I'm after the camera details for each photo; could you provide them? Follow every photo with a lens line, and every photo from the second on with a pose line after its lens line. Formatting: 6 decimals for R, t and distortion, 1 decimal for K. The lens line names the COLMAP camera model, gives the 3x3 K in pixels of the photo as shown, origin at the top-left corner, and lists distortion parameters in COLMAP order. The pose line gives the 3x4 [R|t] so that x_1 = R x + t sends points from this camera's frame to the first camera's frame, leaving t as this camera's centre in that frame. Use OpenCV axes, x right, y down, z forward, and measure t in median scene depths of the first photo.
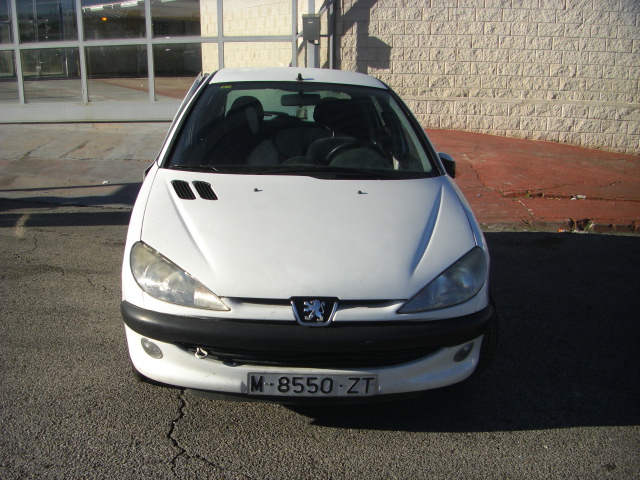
lens RADIAL K [[728.2, 0, 289.7], [0, 728.2, 303.4], [0, 0, 1]] dist [-0.156131, 0.027013]
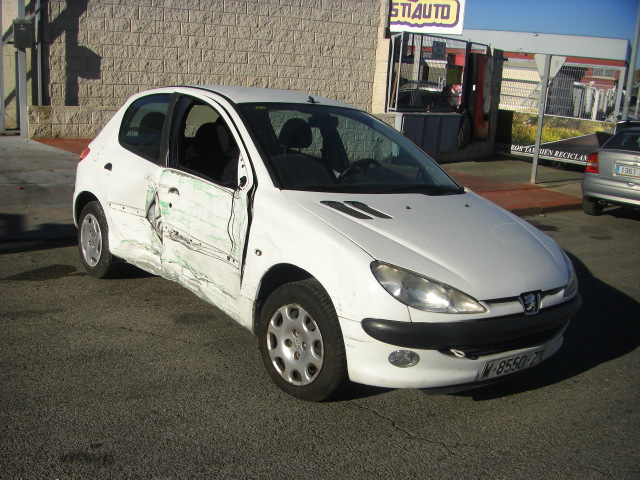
lens RADIAL K [[728.2, 0, 289.7], [0, 728.2, 303.4], [0, 0, 1]] dist [-0.156131, 0.027013]
pose [[0.809418, -0.128858, 0.572920, -0.261605], [0.131395, 0.990633, 0.037175, -0.022944], [-0.572344, 0.045189, 0.818768, 0.059467]]
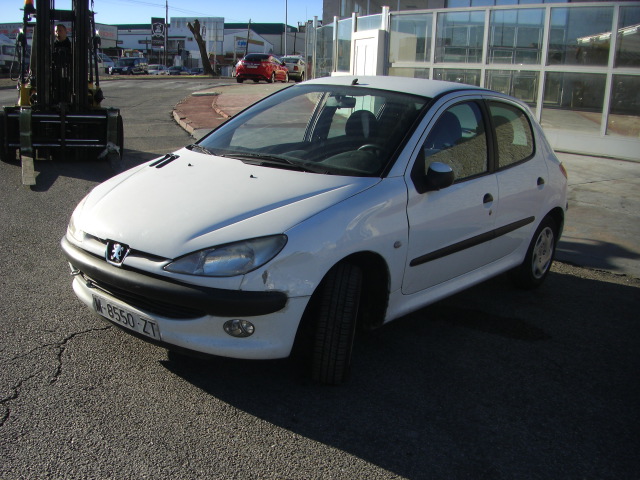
lens RADIAL K [[728.2, 0, 289.7], [0, 728.2, 303.4], [0, 0, 1]] dist [-0.156131, 0.027013]
pose [[0.734545, 0.229302, -0.638643, 0.272976], [-0.255935, 0.965283, 0.052214, -0.011997], [0.628444, 0.125097, 0.767730, 0.065717]]
